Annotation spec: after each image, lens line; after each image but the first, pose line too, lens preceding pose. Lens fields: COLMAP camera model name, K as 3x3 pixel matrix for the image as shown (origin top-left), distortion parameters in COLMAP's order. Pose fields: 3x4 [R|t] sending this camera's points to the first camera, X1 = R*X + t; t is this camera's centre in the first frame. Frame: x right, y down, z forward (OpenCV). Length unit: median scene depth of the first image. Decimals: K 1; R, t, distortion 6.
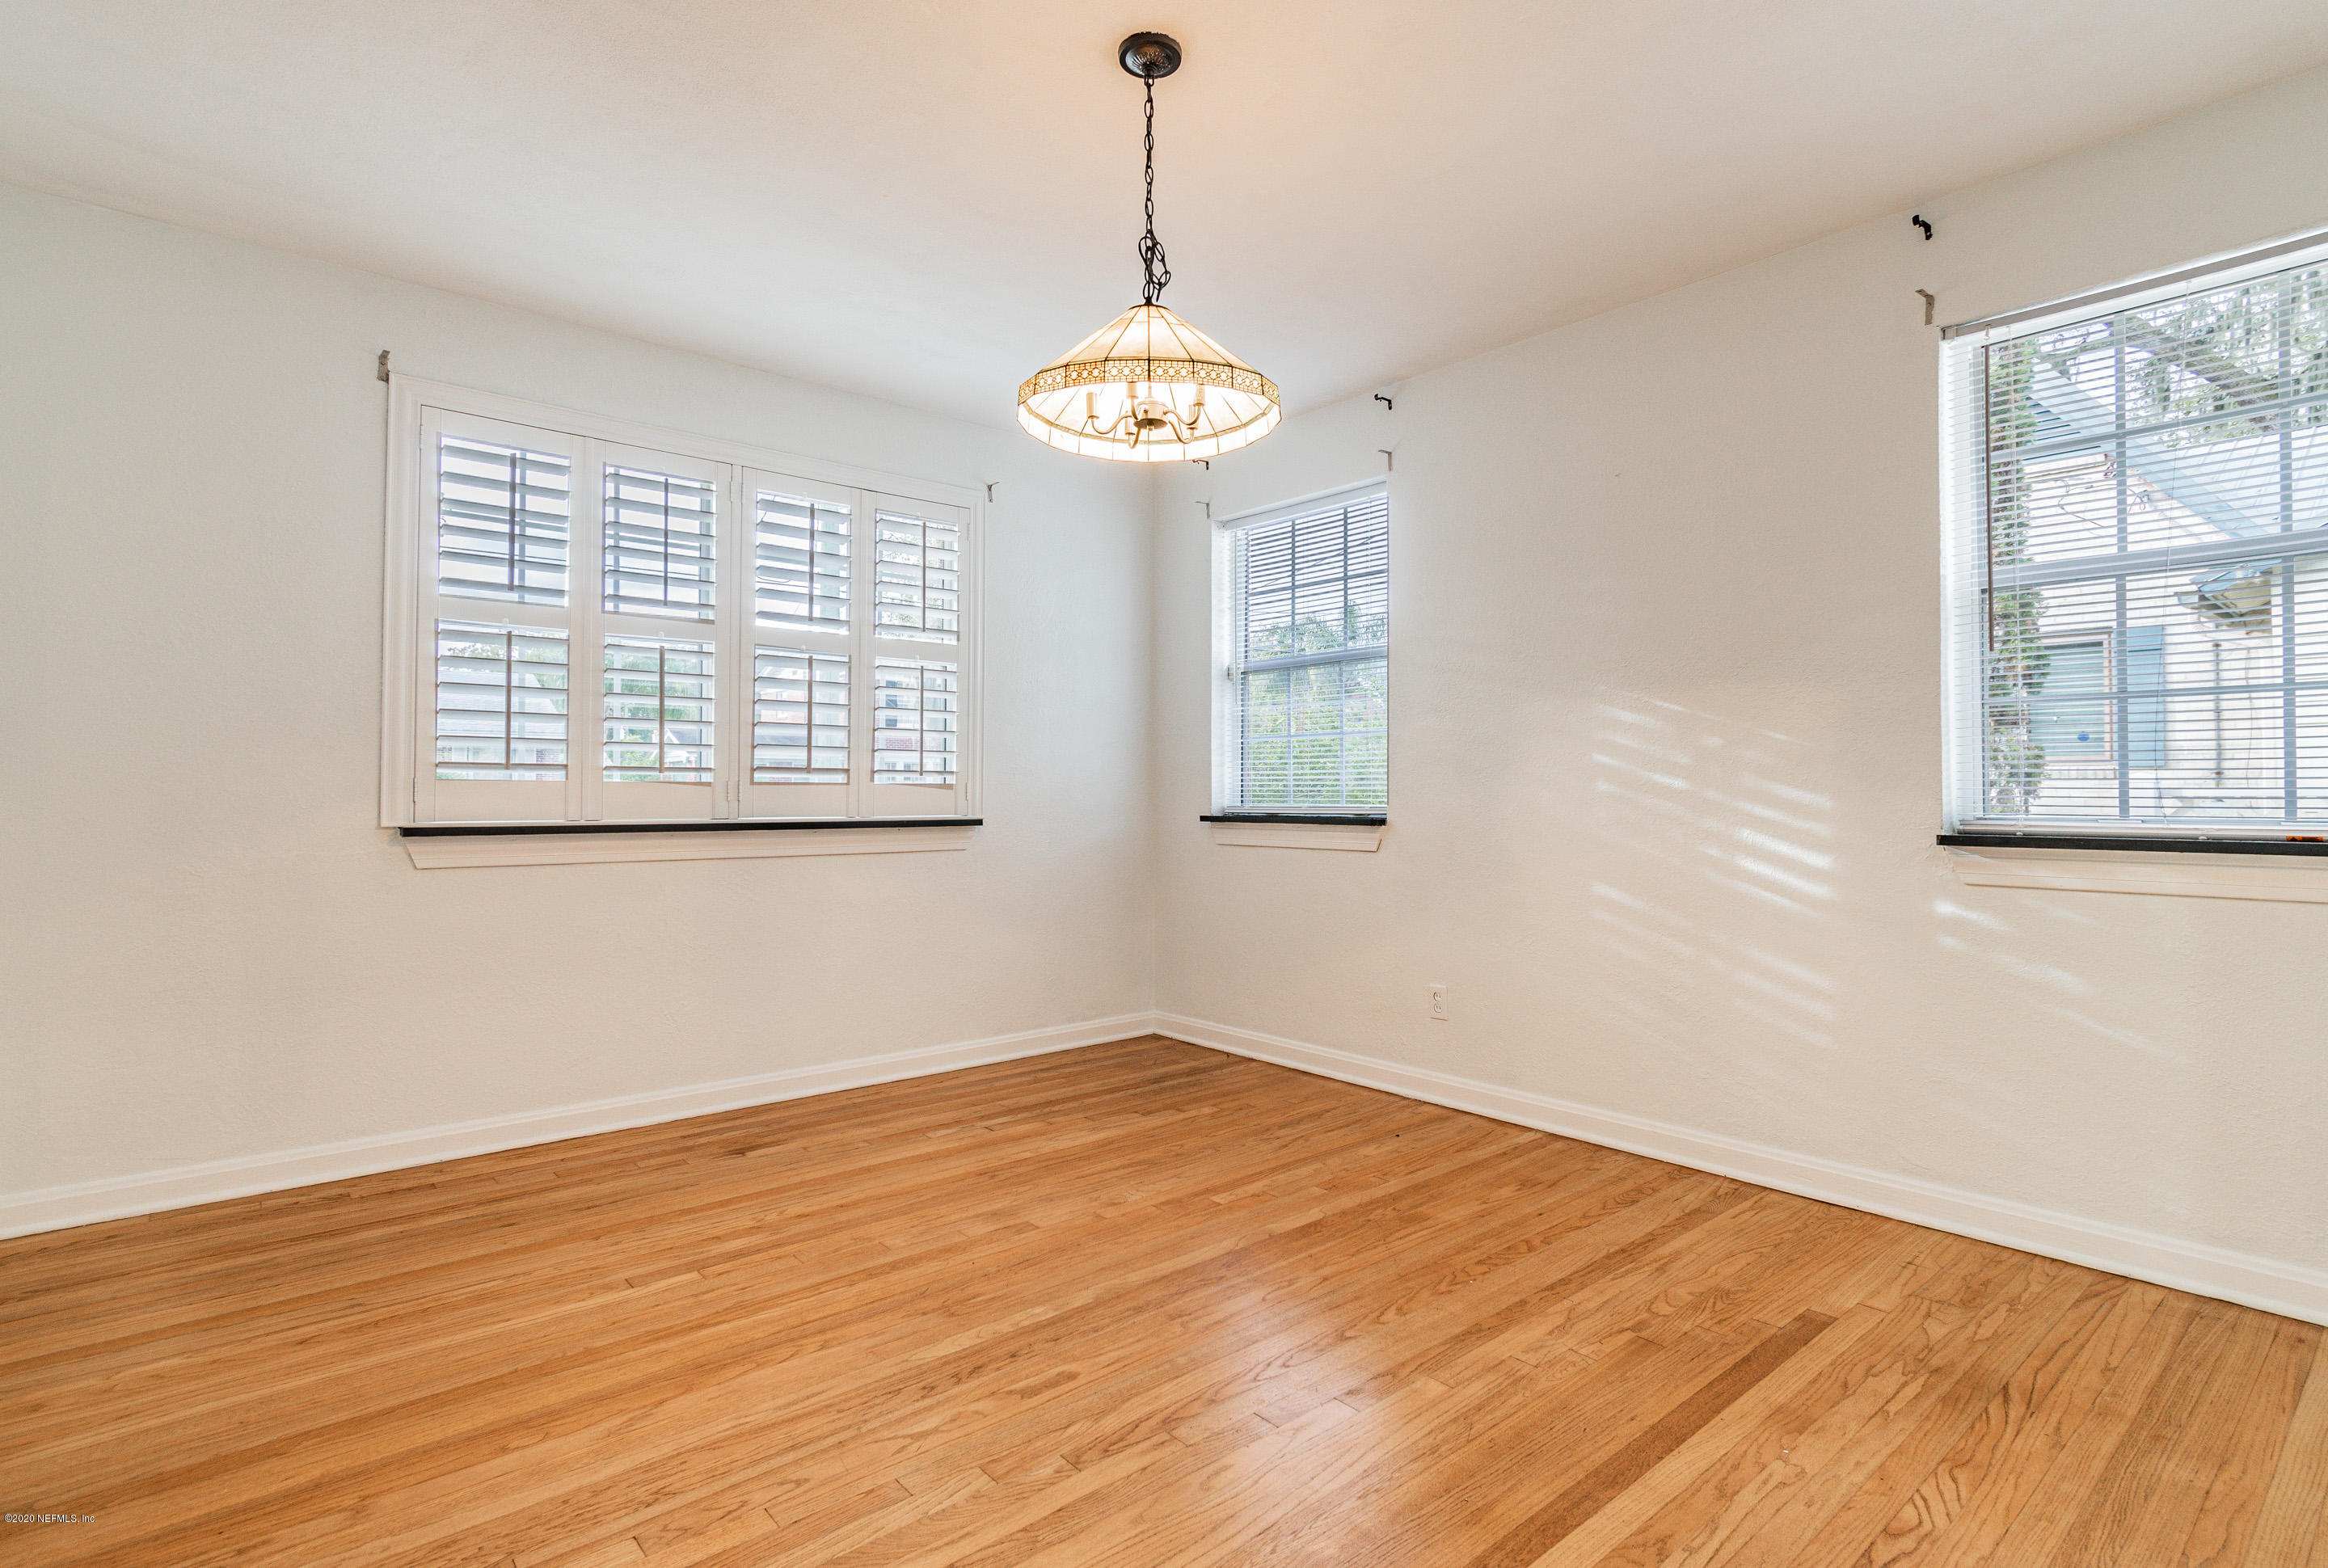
lens RADIAL K [[1124.0, 0, 1164.0], [0, 1124.0, 784.0], [0, 0, 1]] dist [-0.003085, -0.000755]
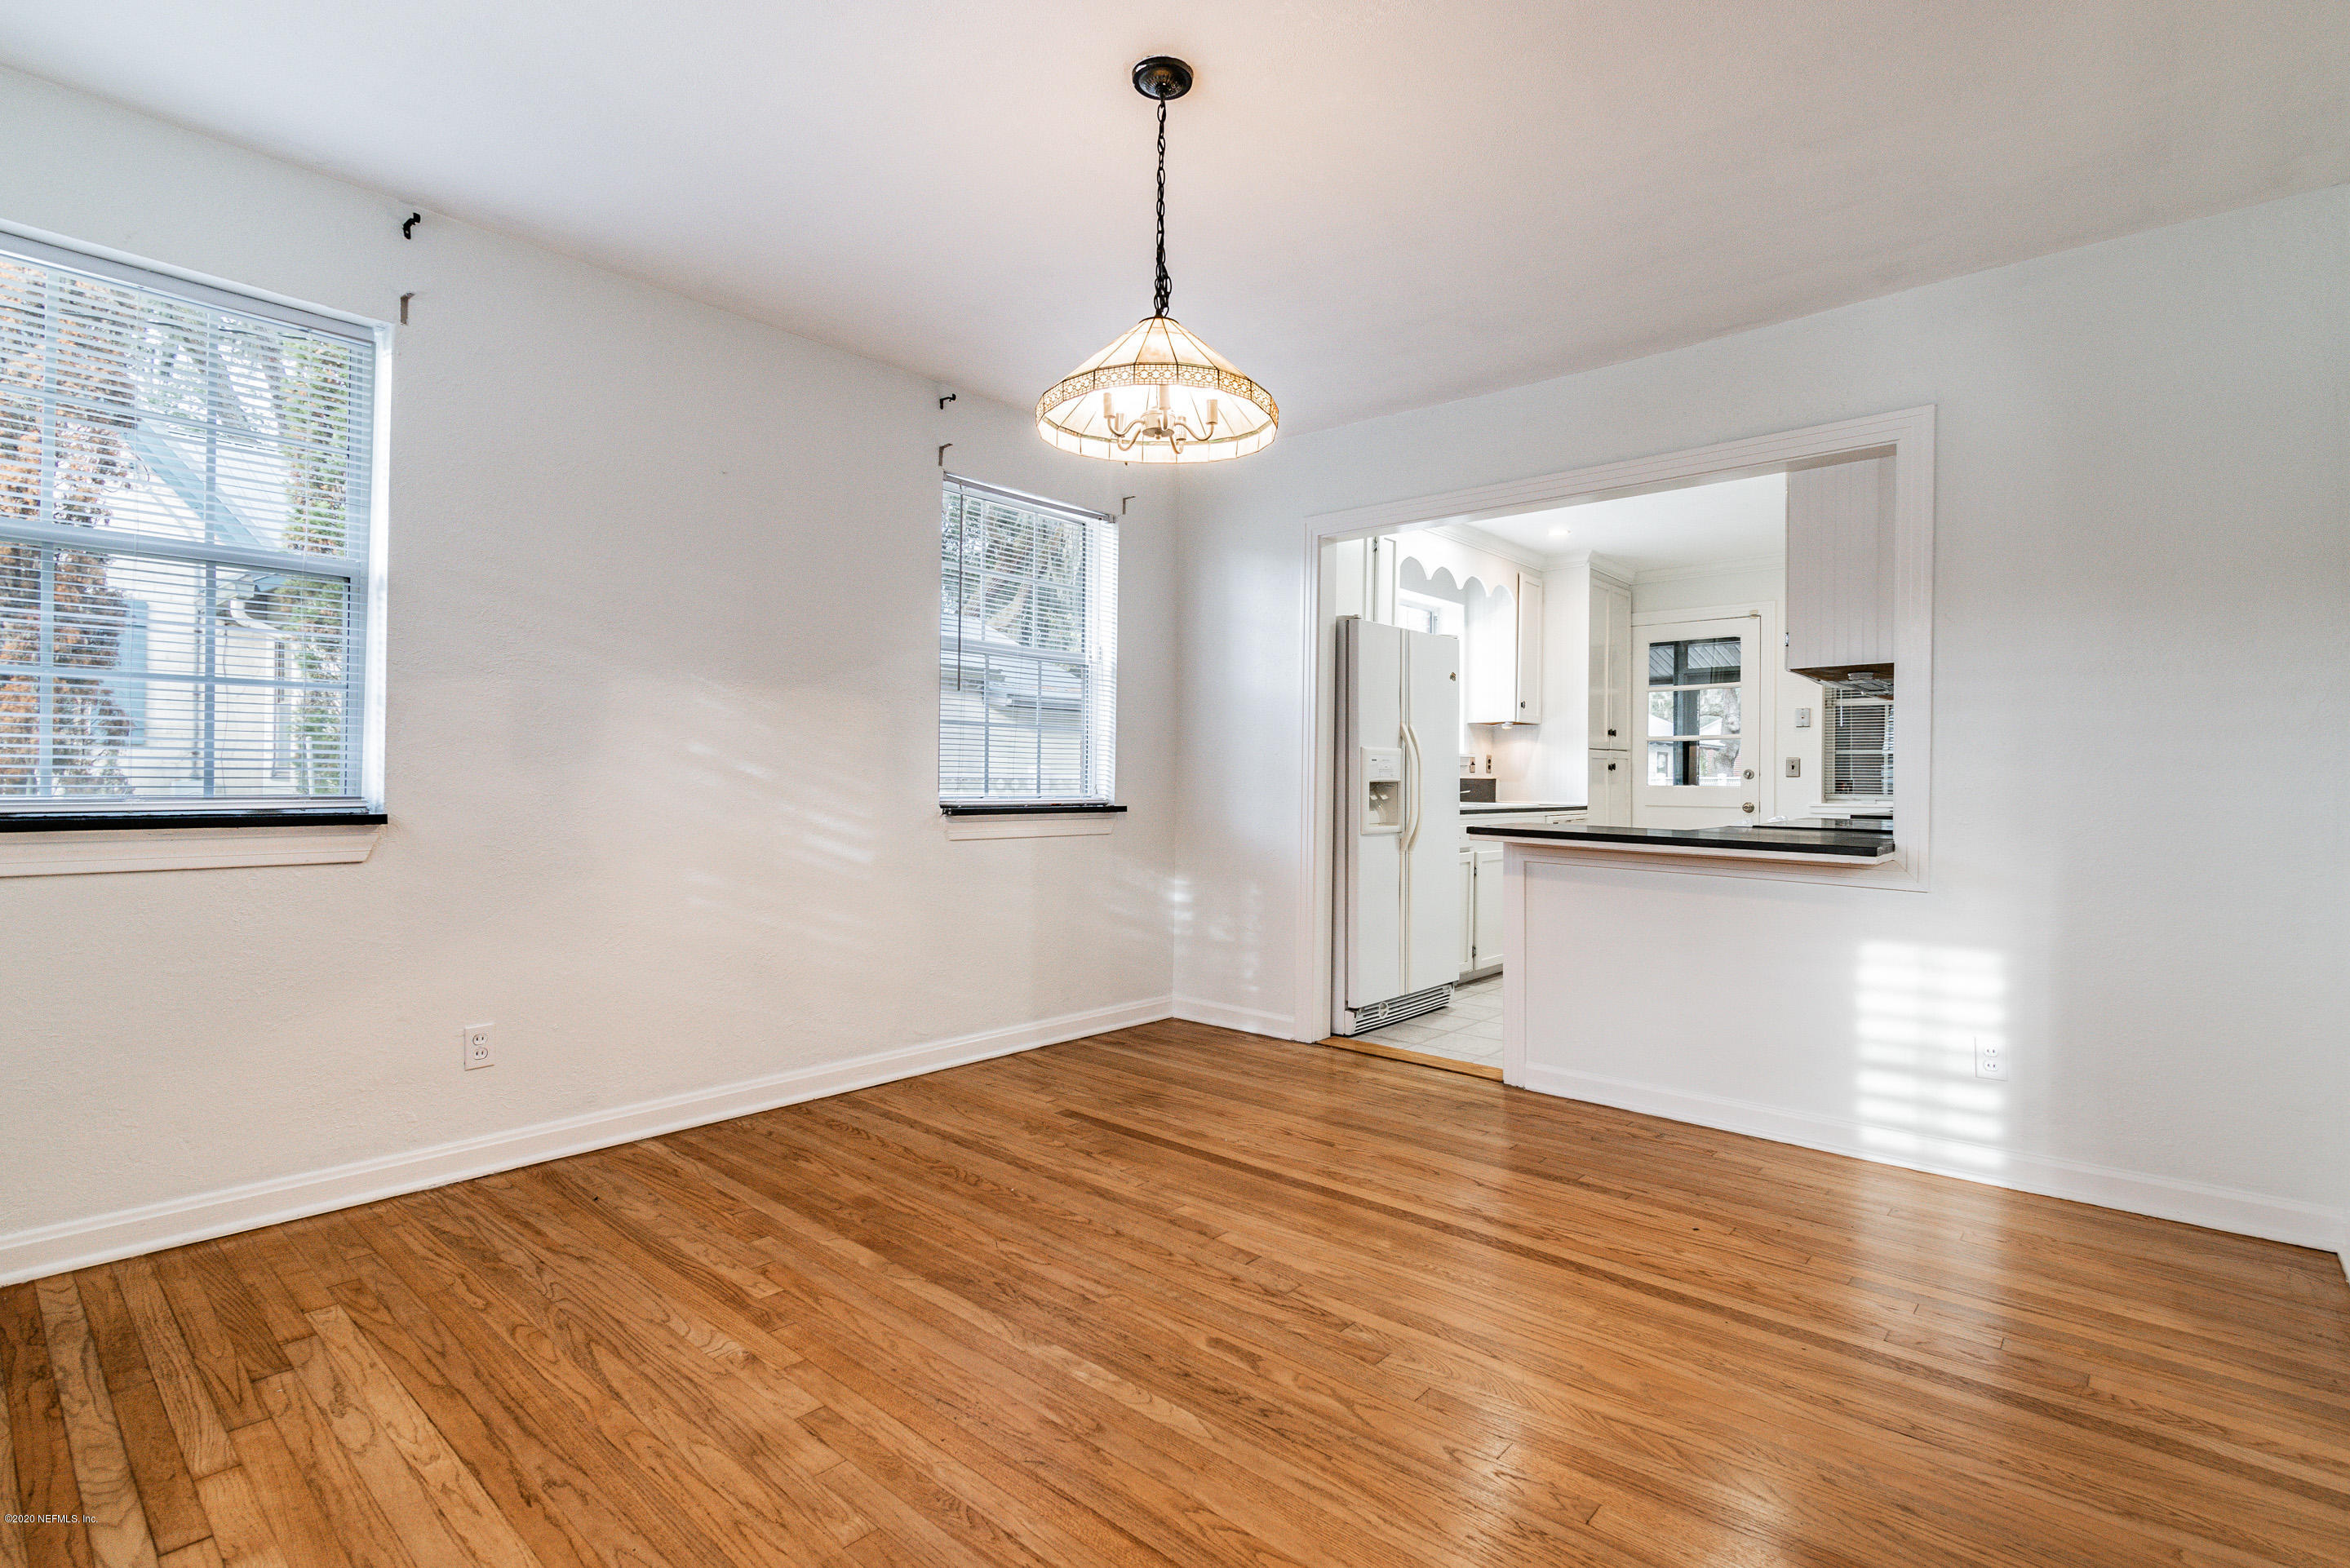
lens RADIAL K [[1129.0, 0, 1175.0], [0, 1129.0, 784.0], [0, 0, 1]] dist [-0.002032, -0.000857]
pose [[-0.140732, -0.006208, 0.990028, -0.773341], [-0.015686, 0.999869, 0.004040, 0.002409], [-0.989923, -0.014961, -0.140811, 0.825777]]
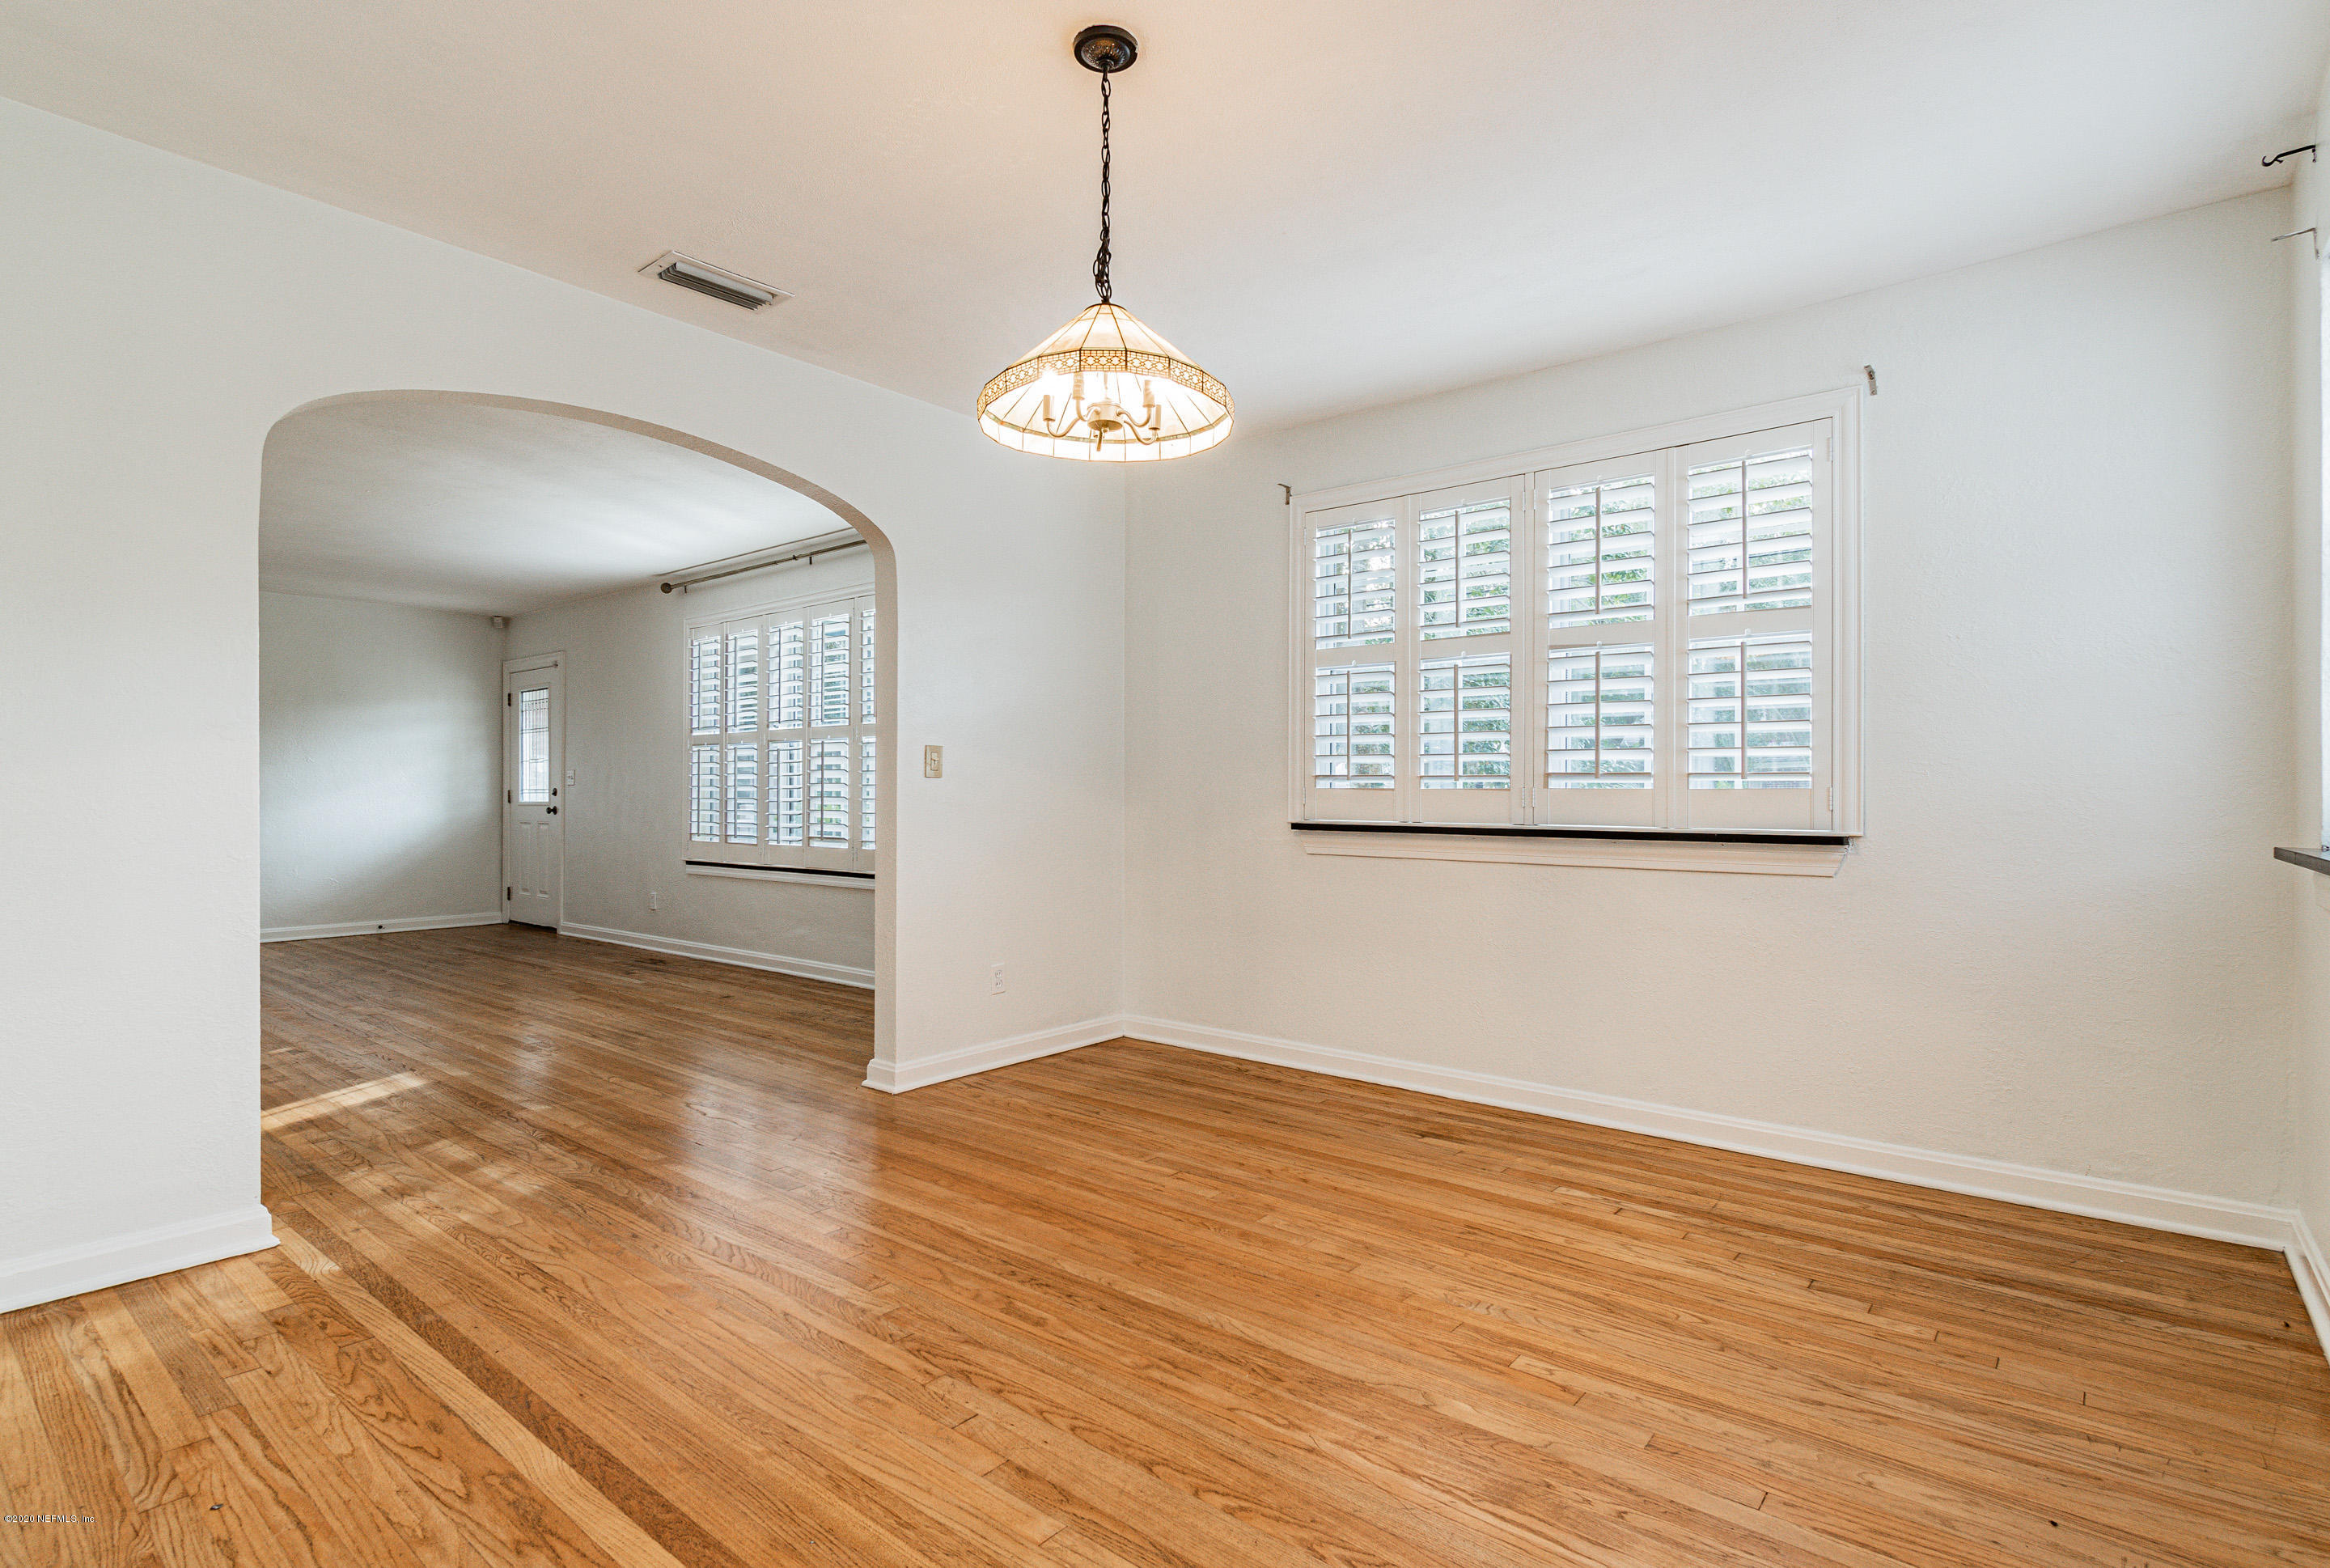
lens RADIAL K [[1125.1, 0, 1165.0], [0, 1125.1, 784.0], [0, 0, 1]] dist [-0.003085, -0.000755]
pose [[0.178312, -0.010236, -0.983921, 0.715170], [0.001951, 0.999948, -0.010050, 0.005293], [0.983972, -0.000128, 0.178323, 0.640294]]
